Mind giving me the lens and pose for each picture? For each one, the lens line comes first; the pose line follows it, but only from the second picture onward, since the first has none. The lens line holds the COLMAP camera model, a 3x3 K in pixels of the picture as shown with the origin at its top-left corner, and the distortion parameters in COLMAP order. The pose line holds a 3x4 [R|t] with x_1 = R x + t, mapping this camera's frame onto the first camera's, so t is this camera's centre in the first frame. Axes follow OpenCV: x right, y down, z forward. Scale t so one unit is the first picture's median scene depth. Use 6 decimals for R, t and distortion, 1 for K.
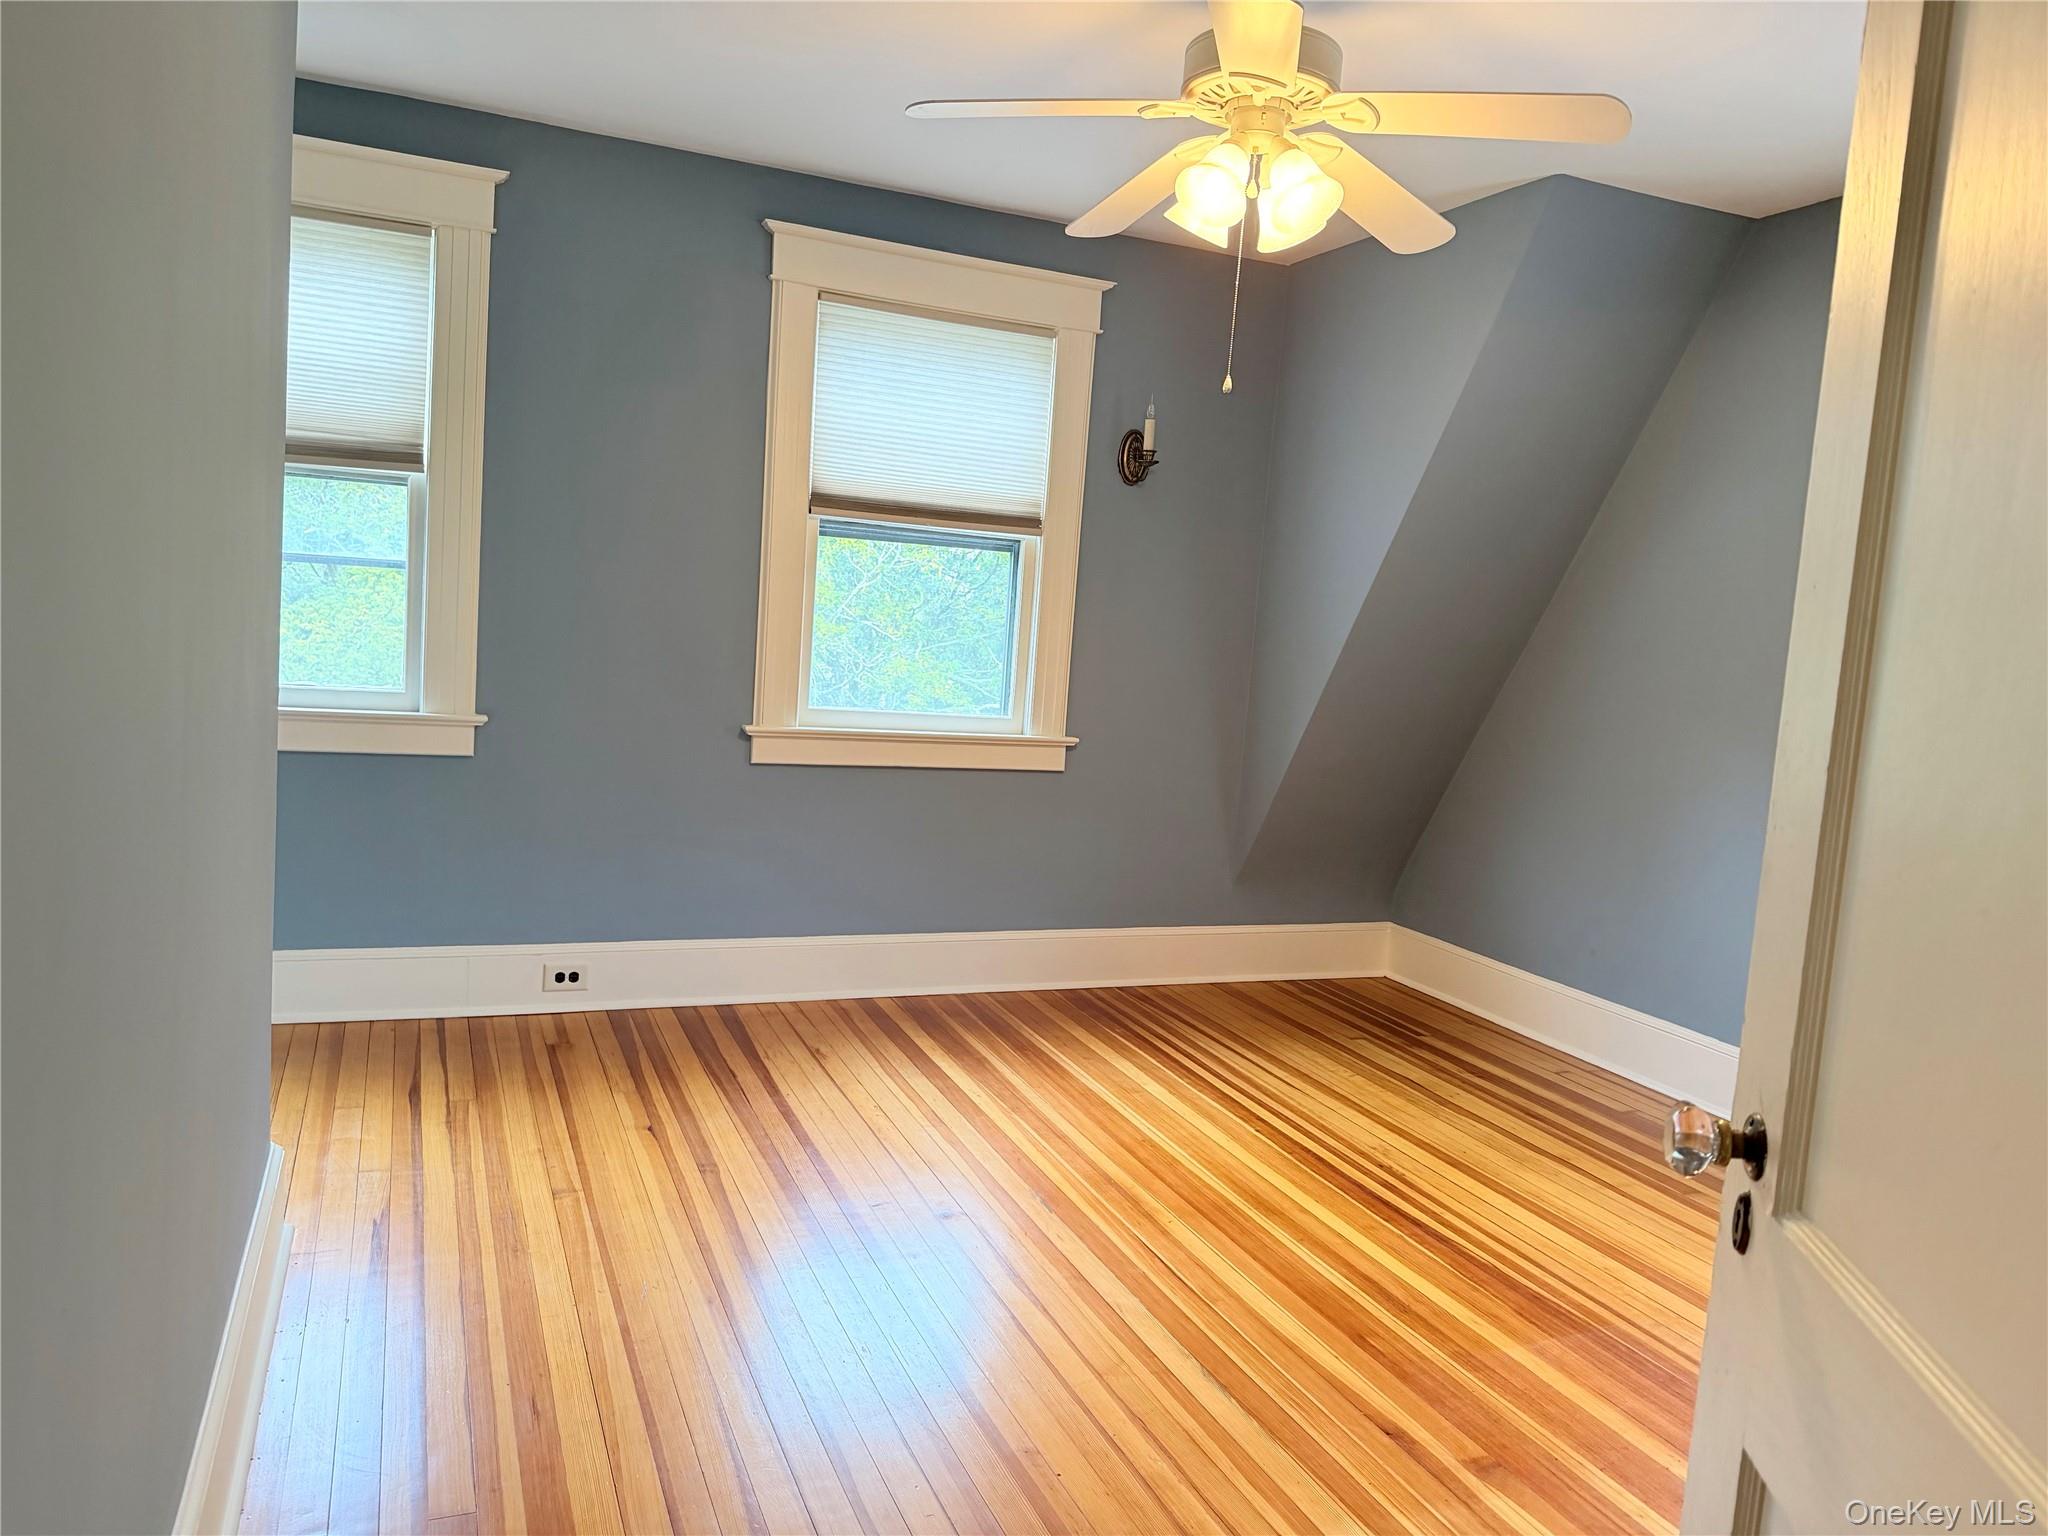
lens RADIAL K [[1436.9, 0, 1024.0], [0, 1436.9, 768.0], [0, 0, 1]] dist [0.051200, -0.001666]
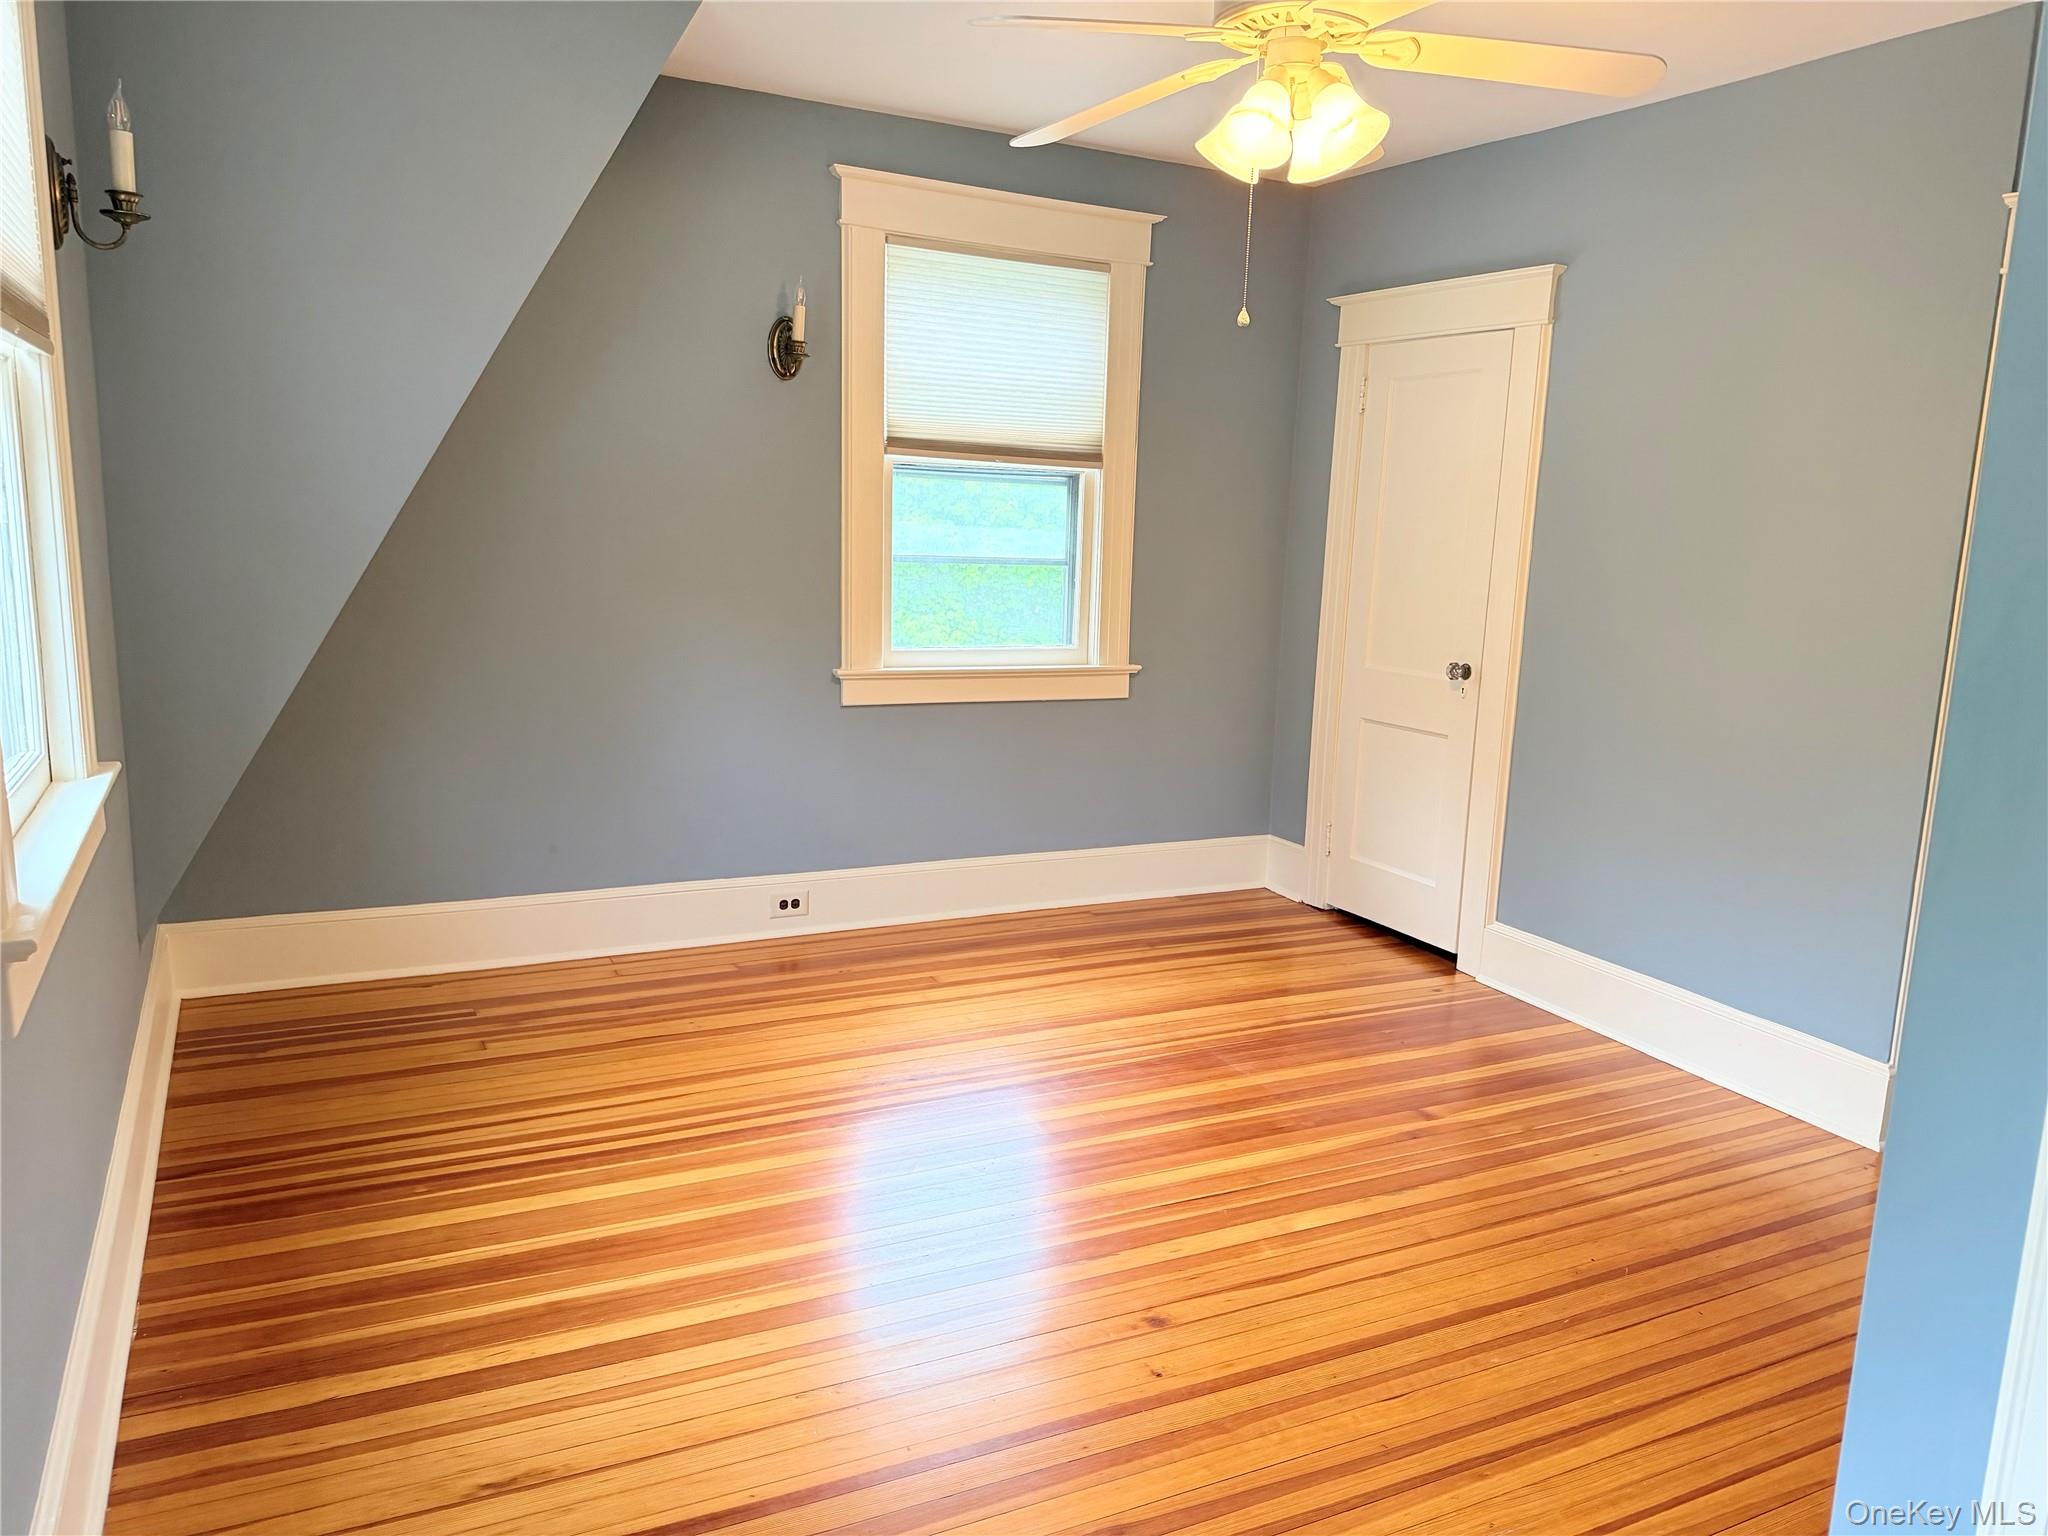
lens RADIAL K [[1436.9, 0, 1024.0], [0, 1436.9, 768.0], [0, 0, 1]] dist [0.051200, -0.001666]
pose [[-0.035519, -0.257491, 0.965628, -0.589730], [0.078056, 0.962571, 0.259547, -0.166945], [-0.996316, 0.084592, -0.014091, 0.804025]]
